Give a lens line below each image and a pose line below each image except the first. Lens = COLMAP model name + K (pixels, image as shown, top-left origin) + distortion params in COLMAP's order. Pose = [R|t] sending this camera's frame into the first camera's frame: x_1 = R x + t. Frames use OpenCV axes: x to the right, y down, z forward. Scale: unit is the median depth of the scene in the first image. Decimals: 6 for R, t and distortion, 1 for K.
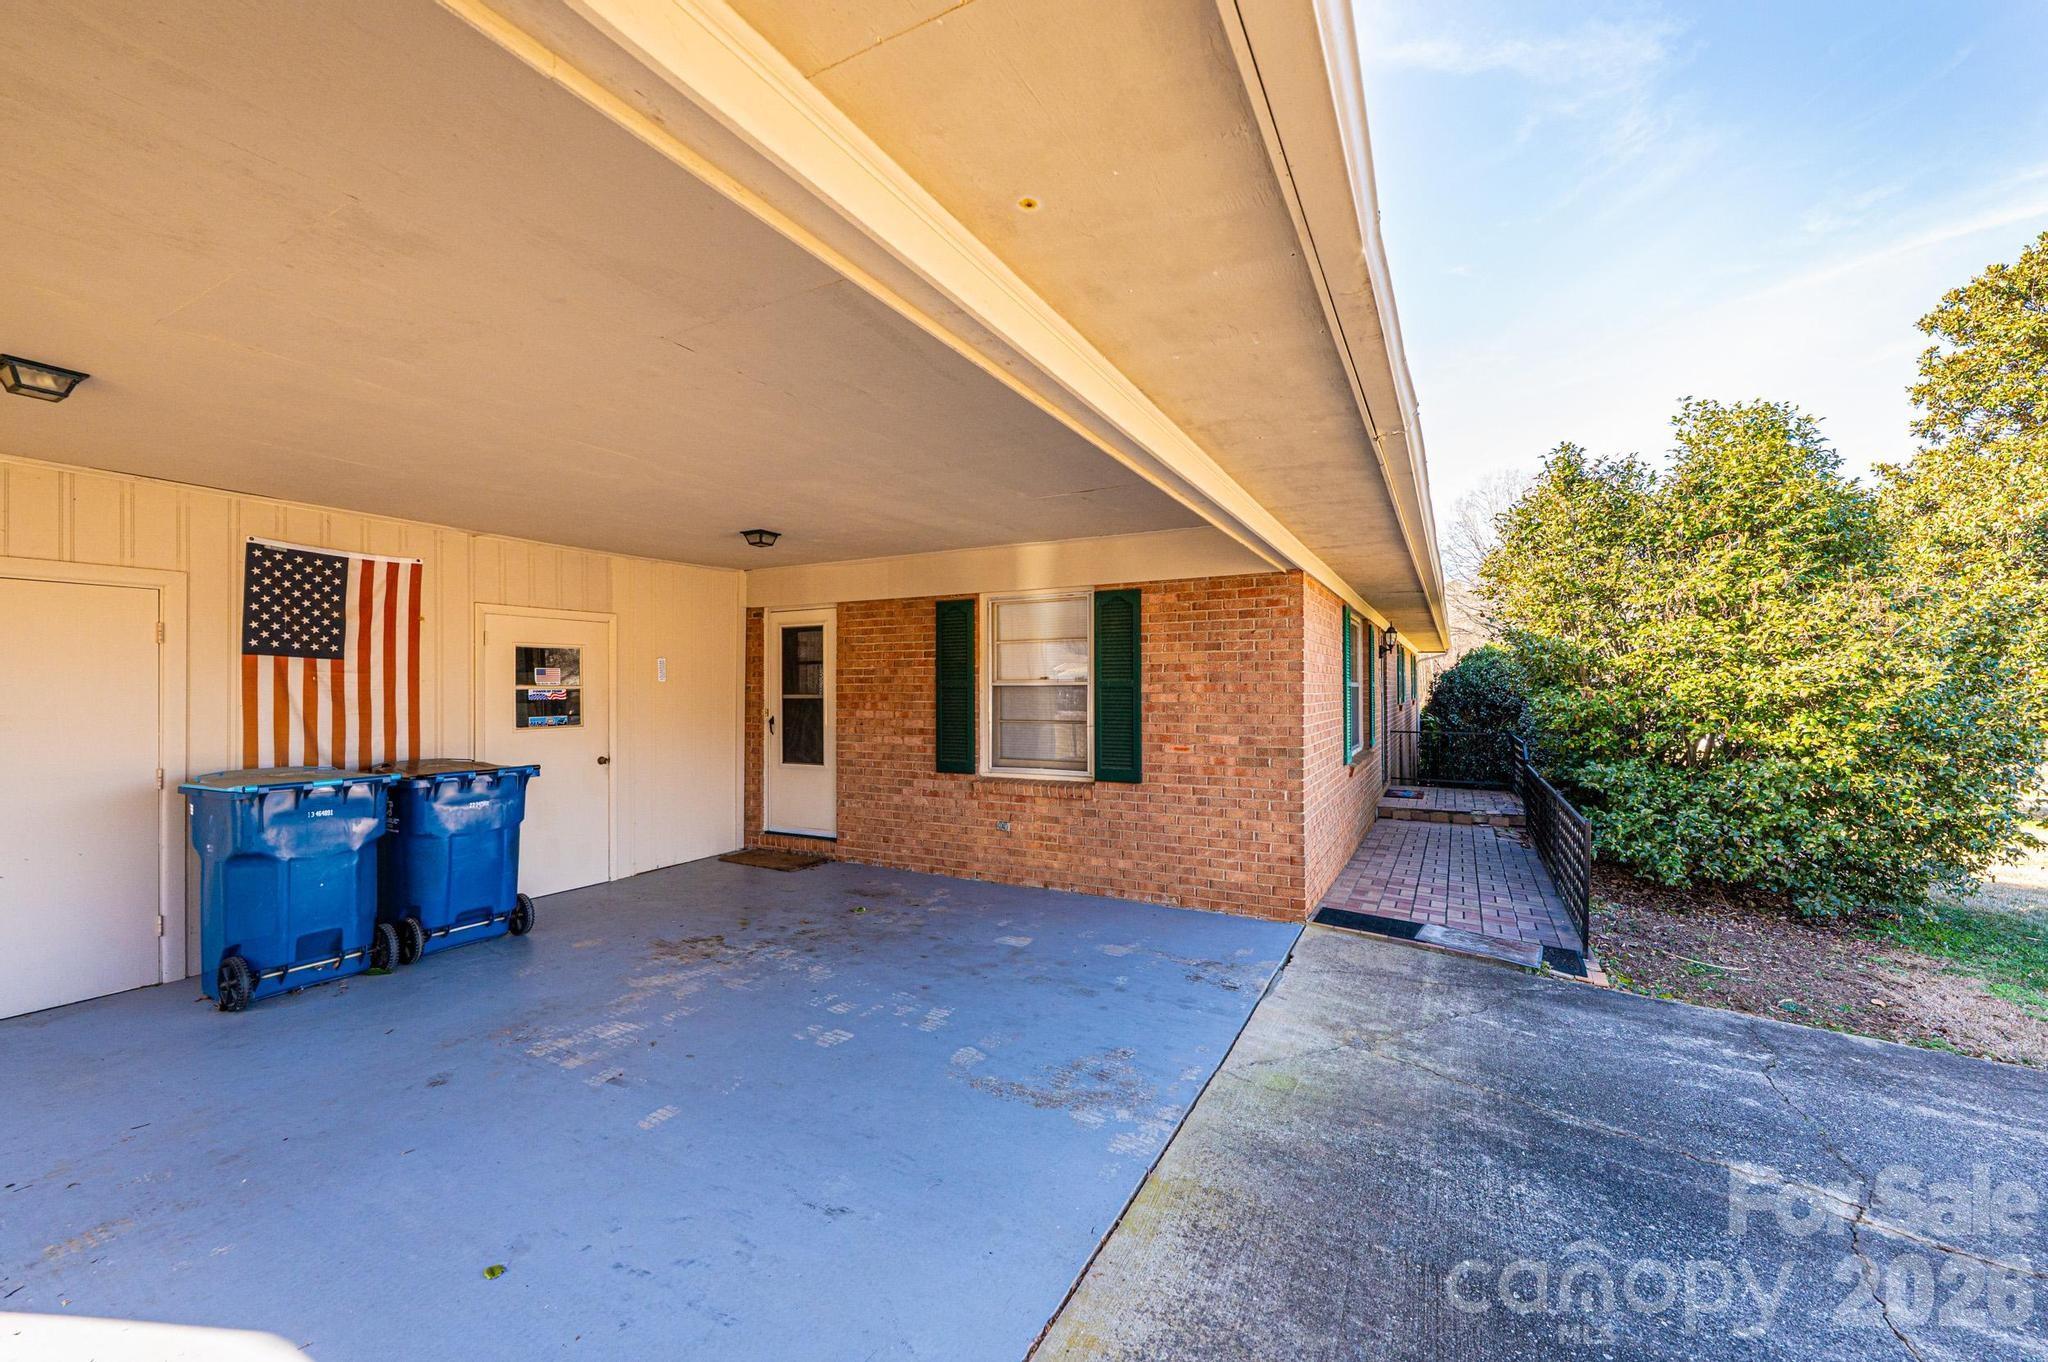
lens RADIAL K [[807.8, 0, 1022.6], [0, 807.8, 675.3], [0, 0, 1]] dist [-0.004322, -0.000024]
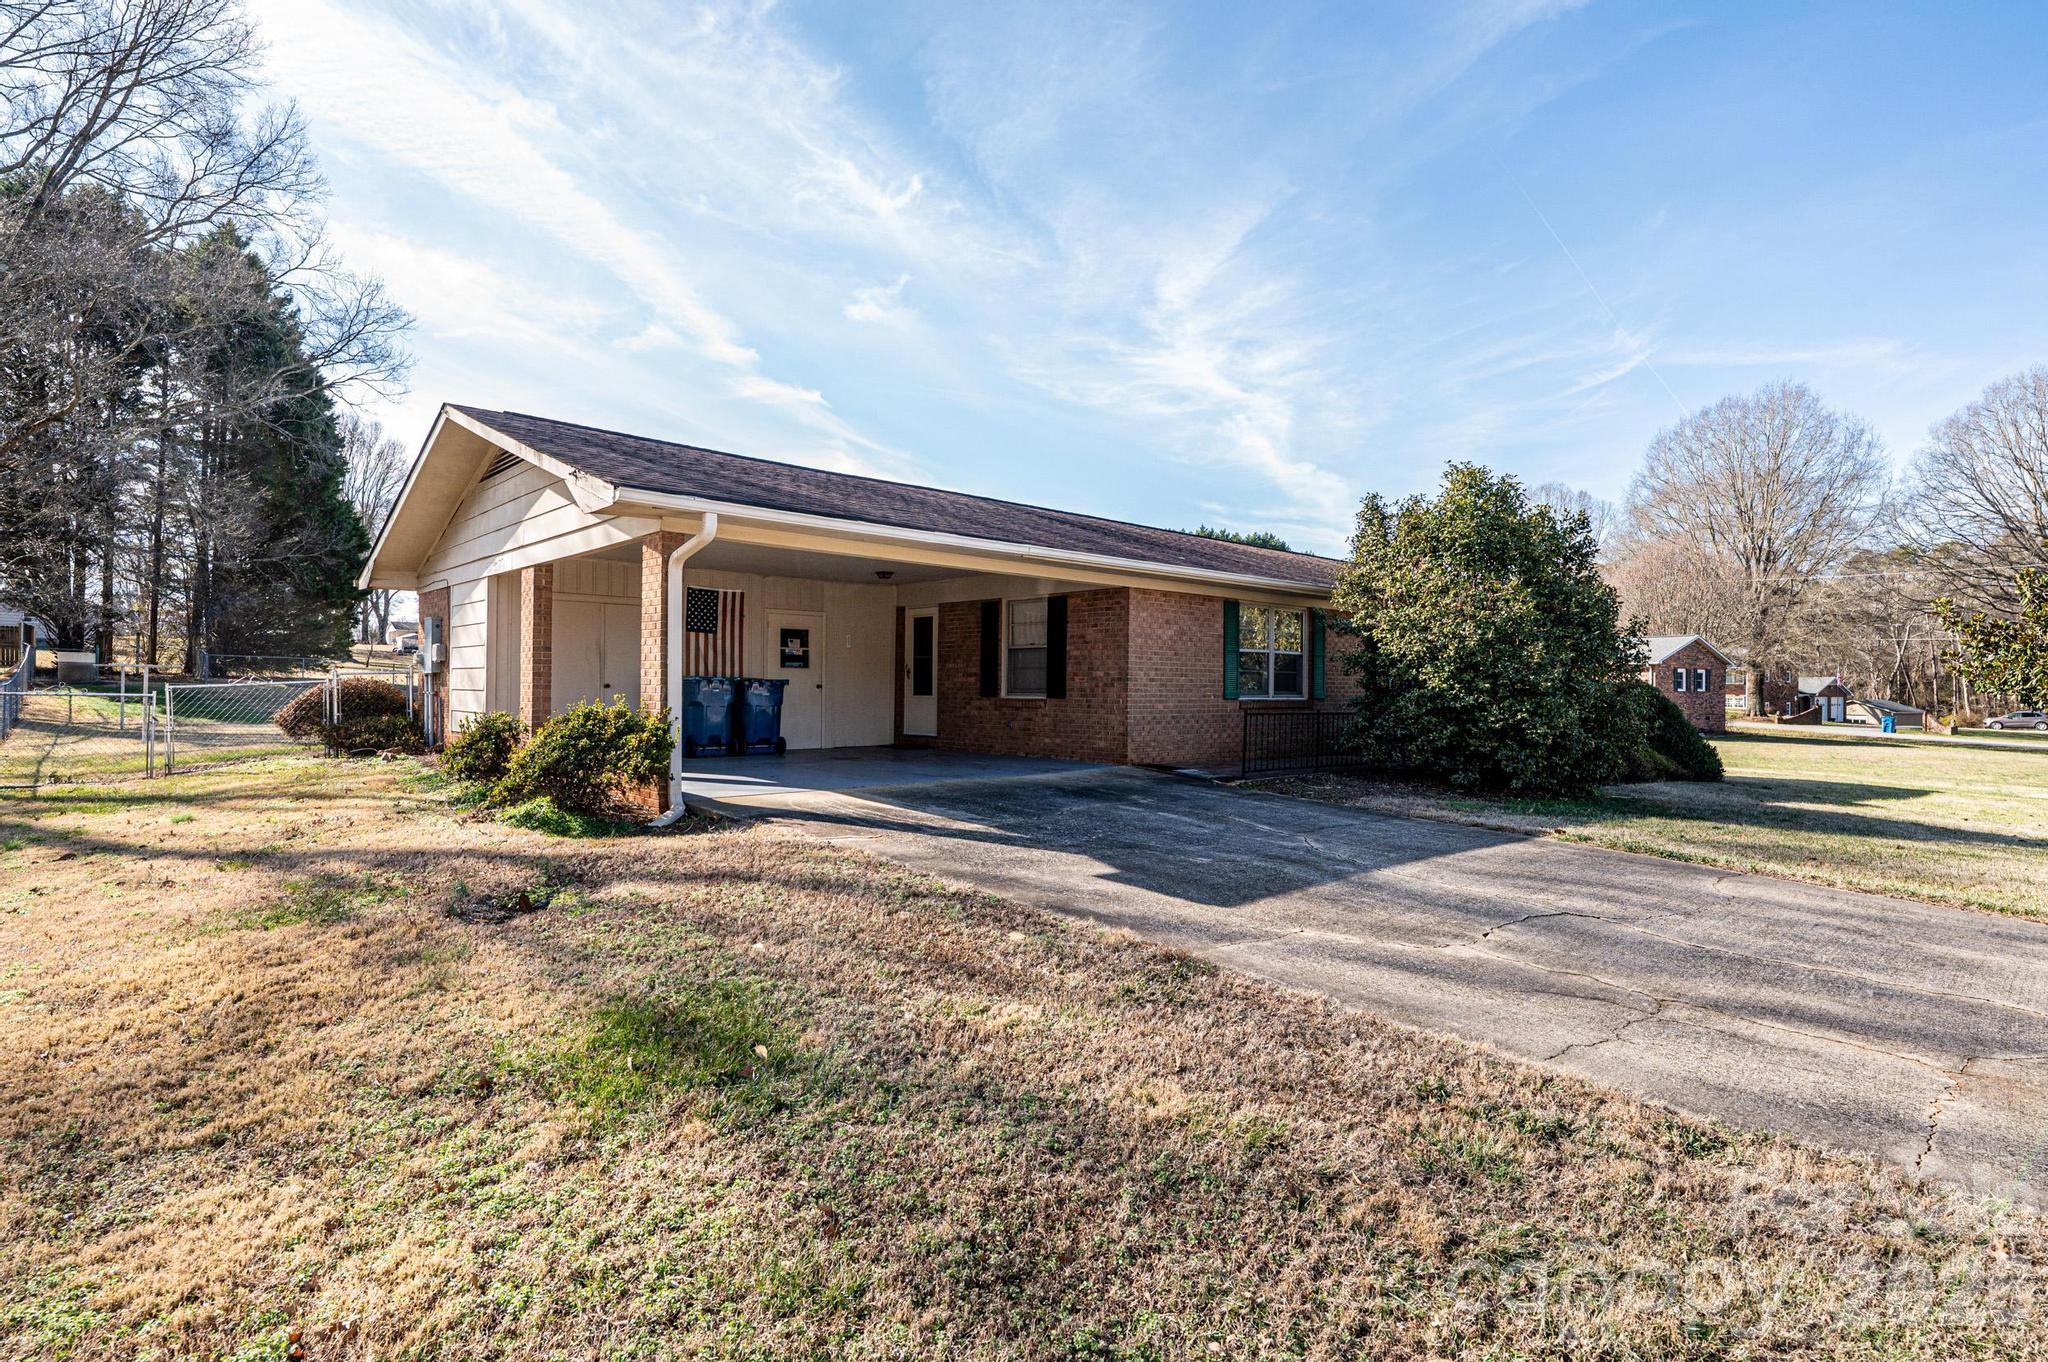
lens RADIAL K [[1044.5, 0, 1027.2], [0, 1044.5, 687.6], [0, 0, 1]] dist [0.001511, -0.000534]
pose [[0.943194, 0.010618, -0.332072, 0.832923], [-0.006388, 0.999884, 0.013827, 0.071879], [0.332180, -0.010920, 0.943153, -1.277467]]
